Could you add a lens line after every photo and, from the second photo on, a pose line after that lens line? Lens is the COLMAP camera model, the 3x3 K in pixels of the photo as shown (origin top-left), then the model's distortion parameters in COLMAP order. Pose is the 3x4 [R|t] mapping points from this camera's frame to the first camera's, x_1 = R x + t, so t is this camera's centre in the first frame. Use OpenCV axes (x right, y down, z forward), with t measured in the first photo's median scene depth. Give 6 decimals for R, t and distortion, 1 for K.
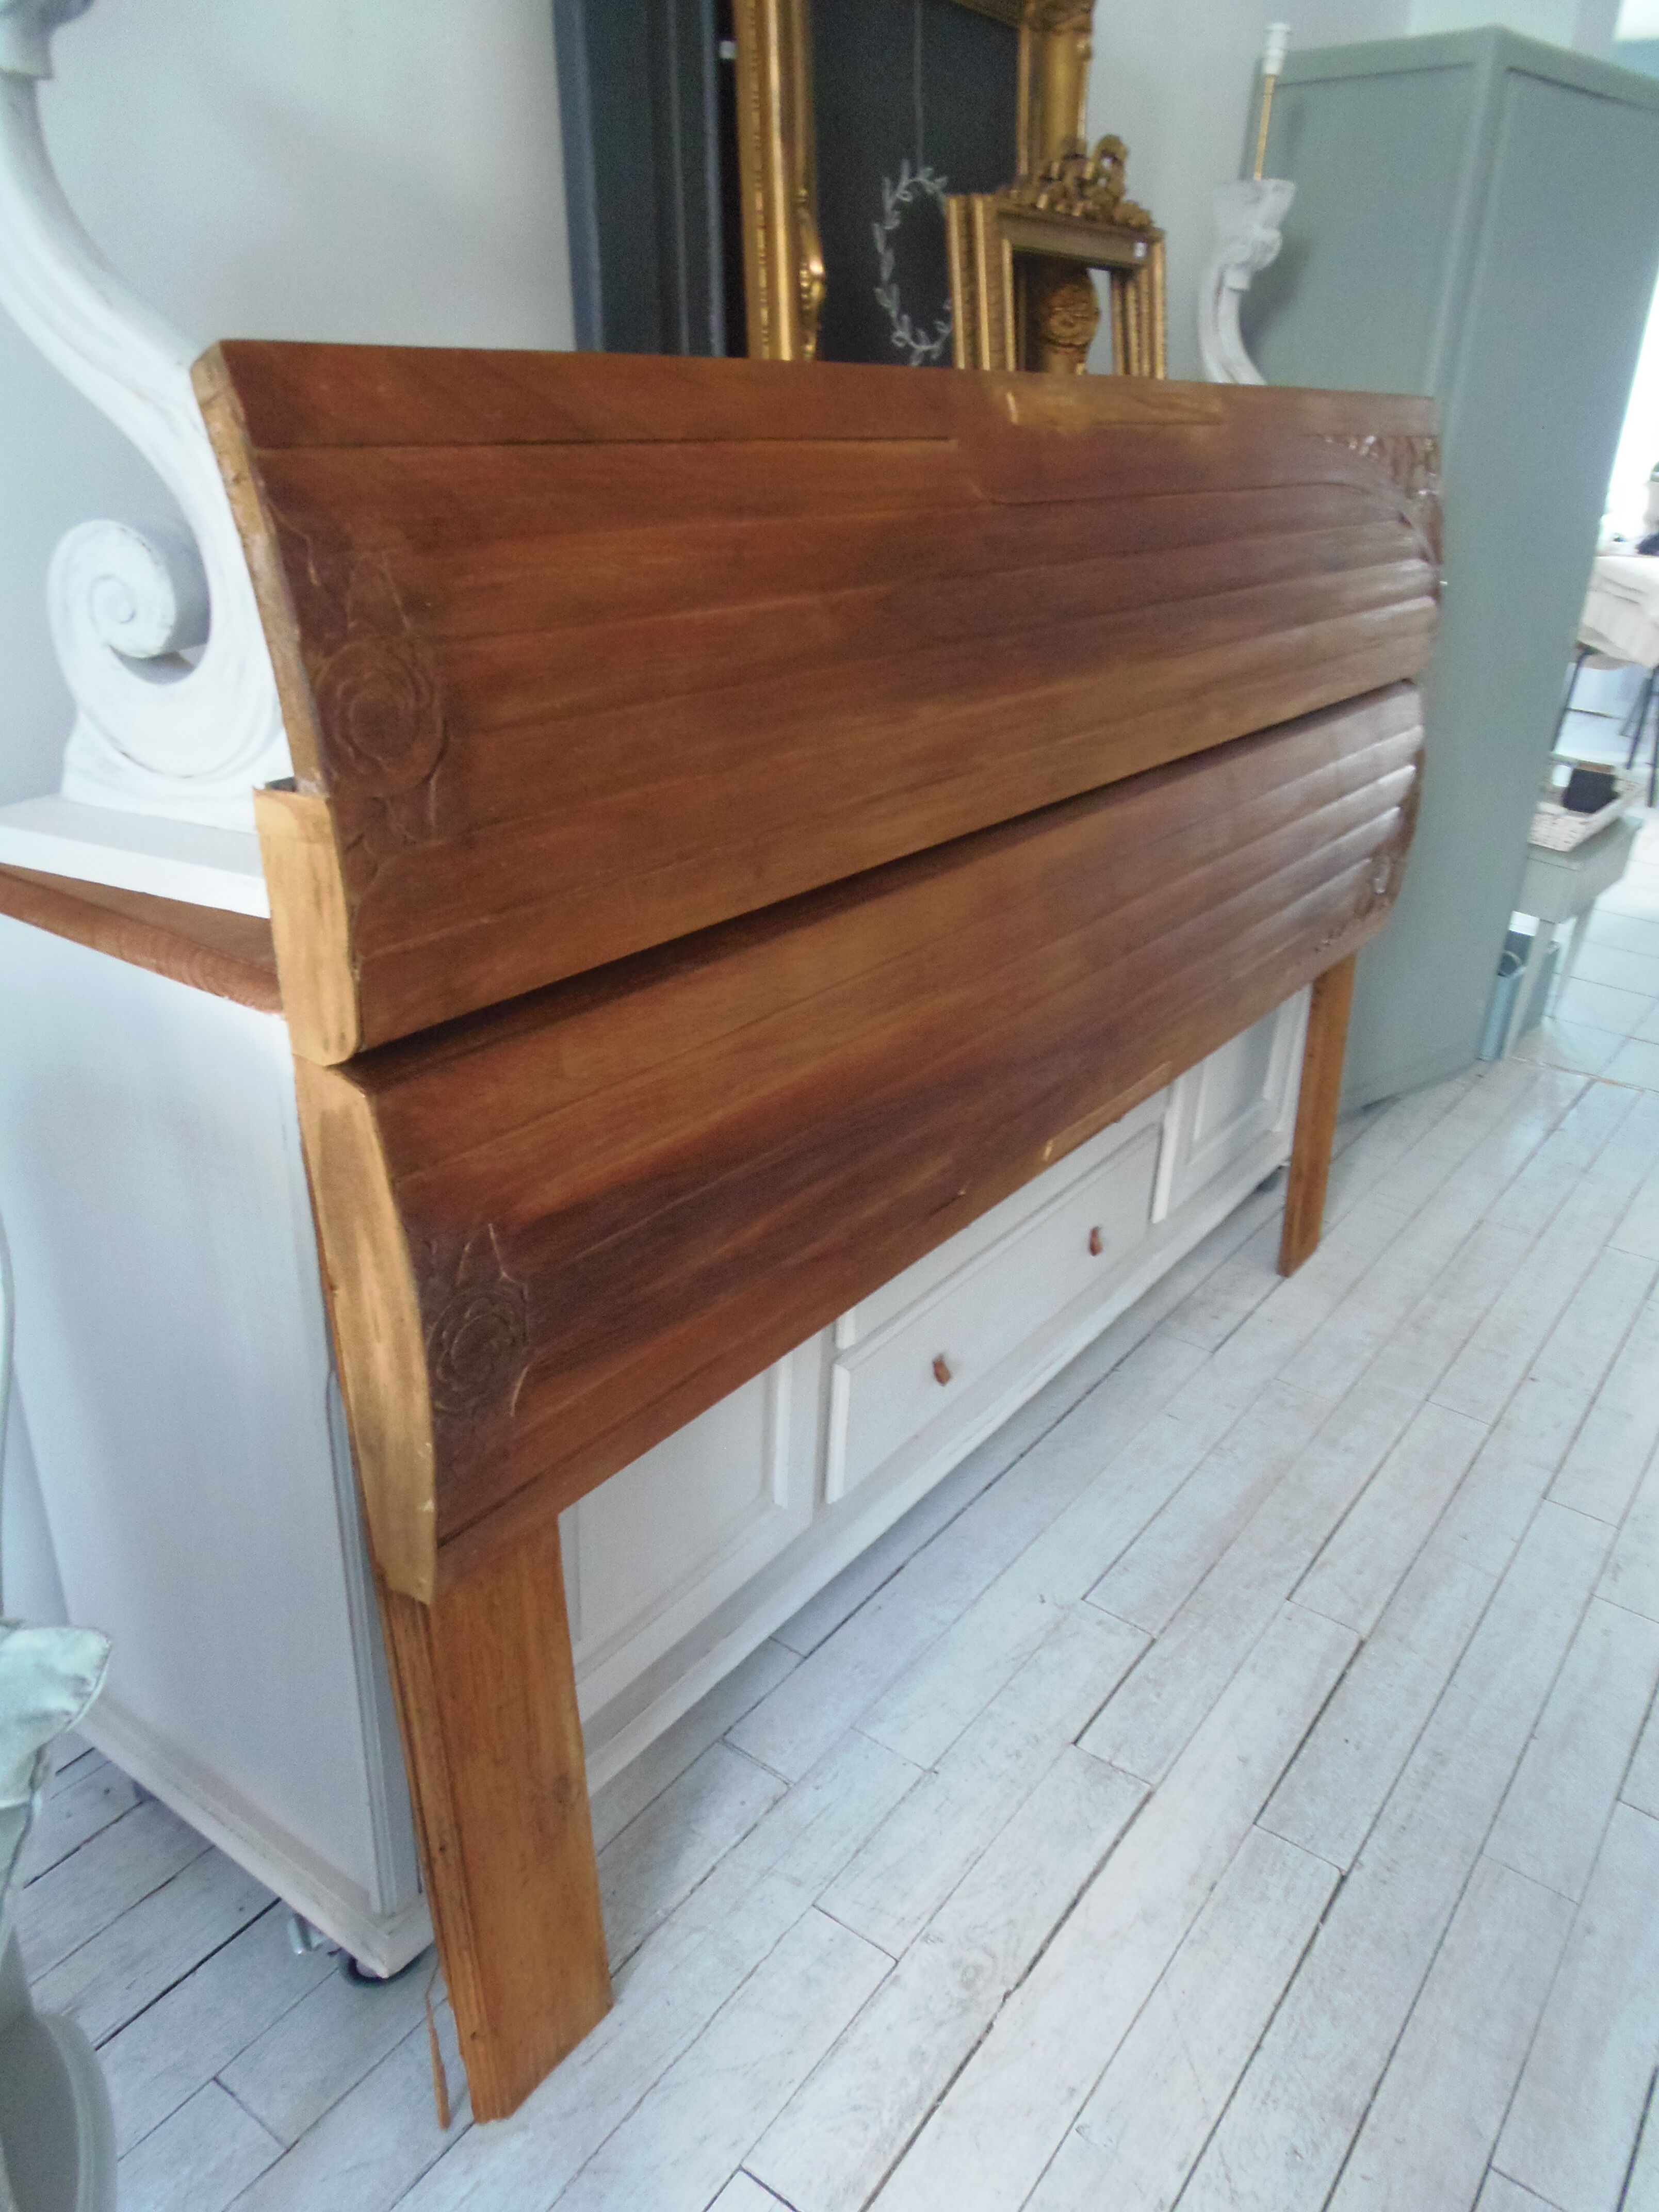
lens RADIAL K [[1594.1, 0, 829.1], [0, 1594.1, 1166.0], [0, 0, 1]] dist [-0.037448, 0.099795]
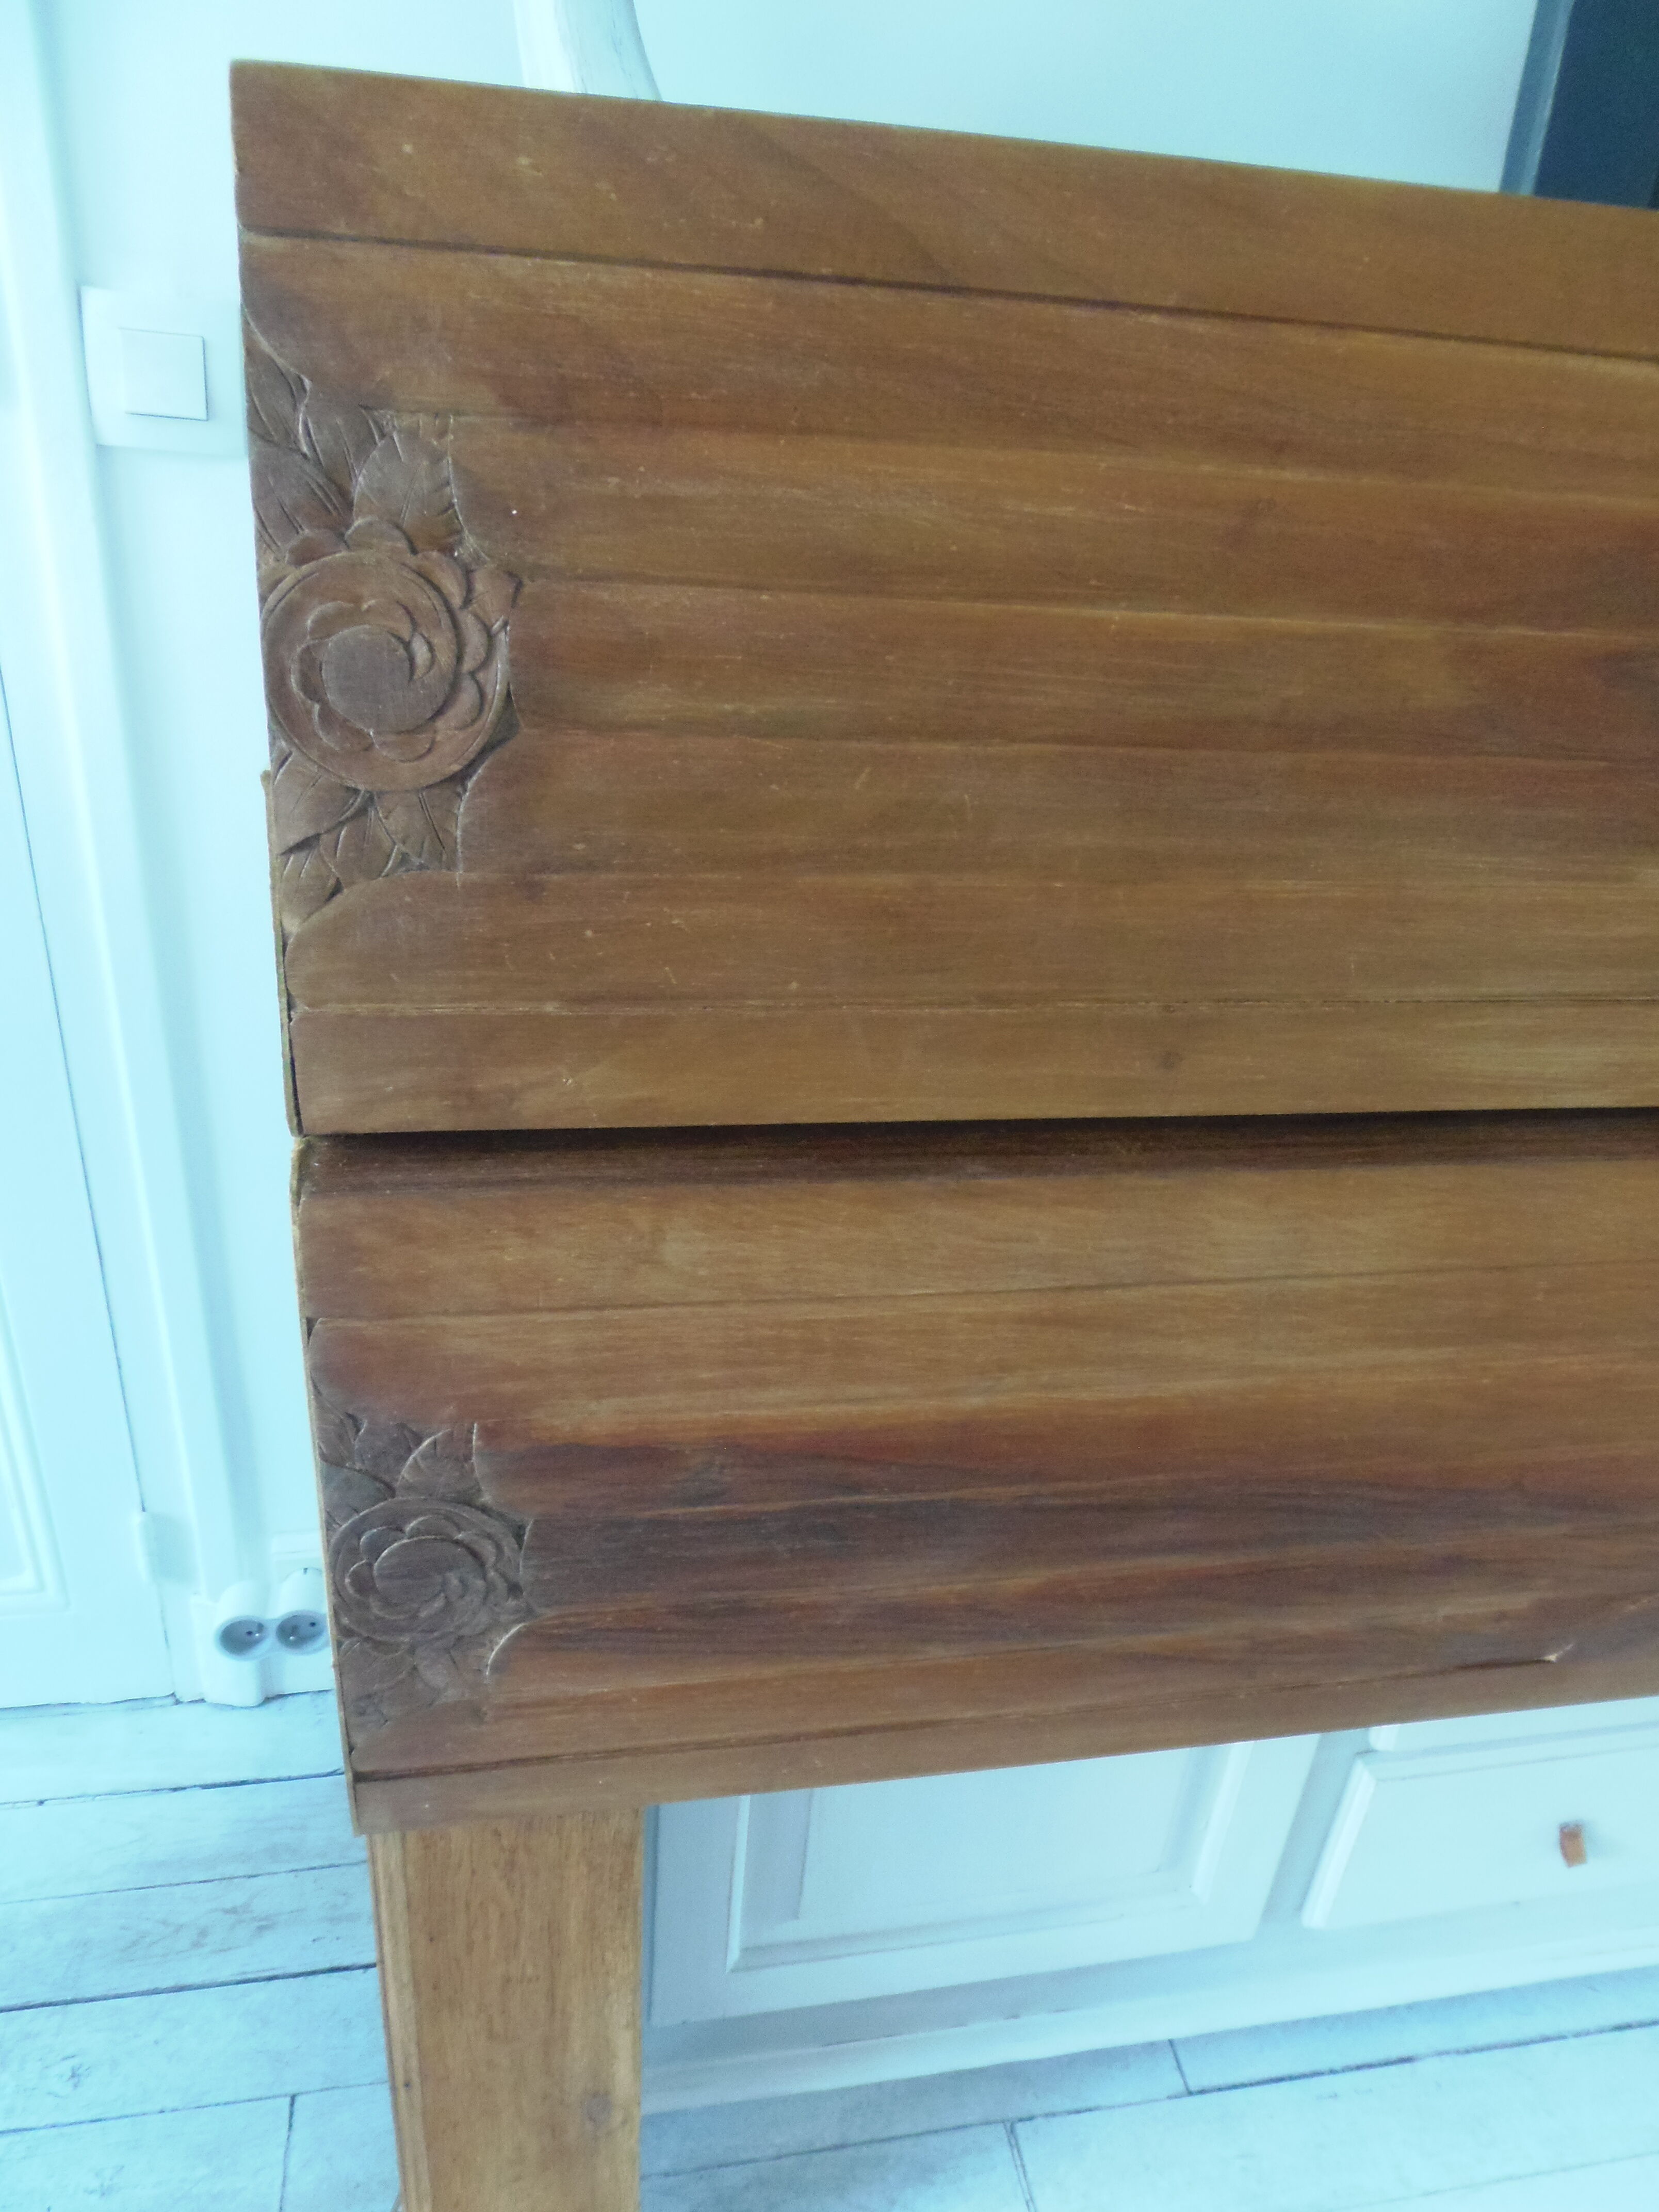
lens RADIAL K [[1566.9, 0, 866.3], [0, 1566.9, 1147.7], [0, 0, 1]] dist [-0.001275, 0.008631]
pose [[0.730950, 0.347998, -0.587034, 0.234088], [-0.350820, 0.929458, 0.114163, -0.185406], [0.585352, 0.122496, 0.801472, 0.476150]]
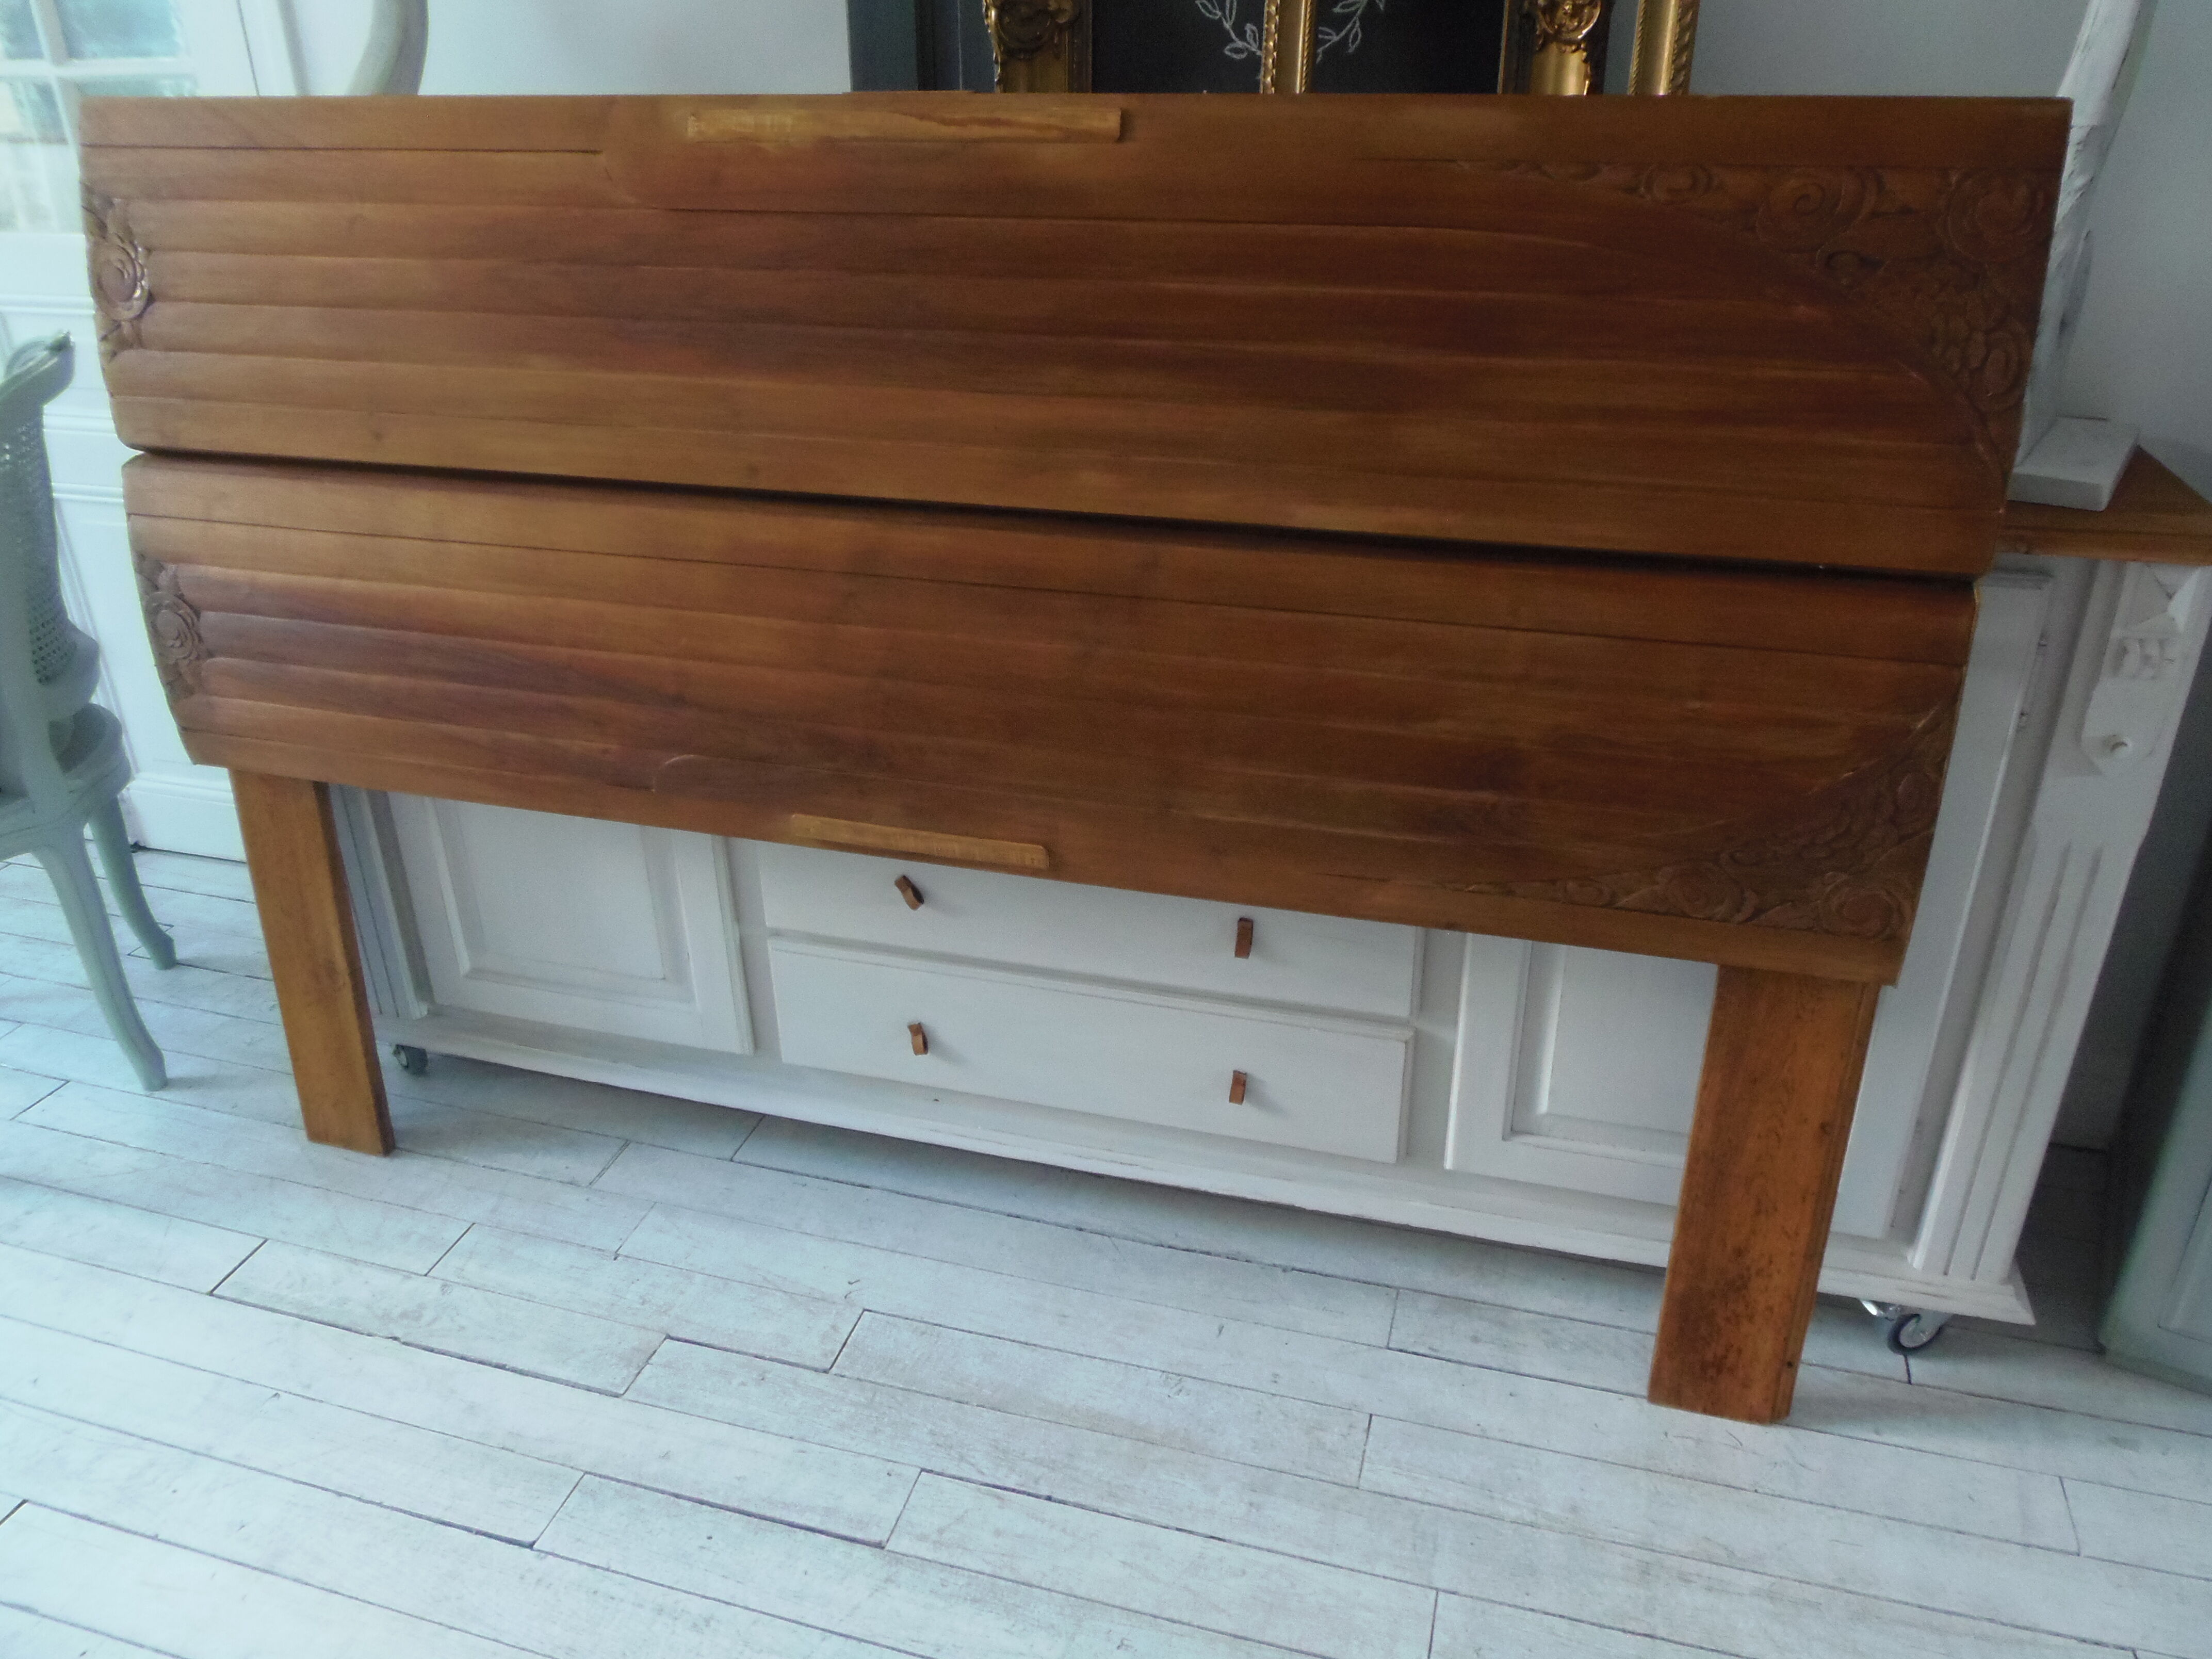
lens RADIAL K [[1574.0, 0, 1102.5], [0, 1574.0, 776.3], [0, 0, 1]] dist [-0.012369, 0.002978]
pose [[0.331915, 0.354001, -0.874366, 1.610972], [-0.395266, 0.893809, 0.211828, -0.489484], [0.856503, 0.275298, 0.436593, 1.046372]]
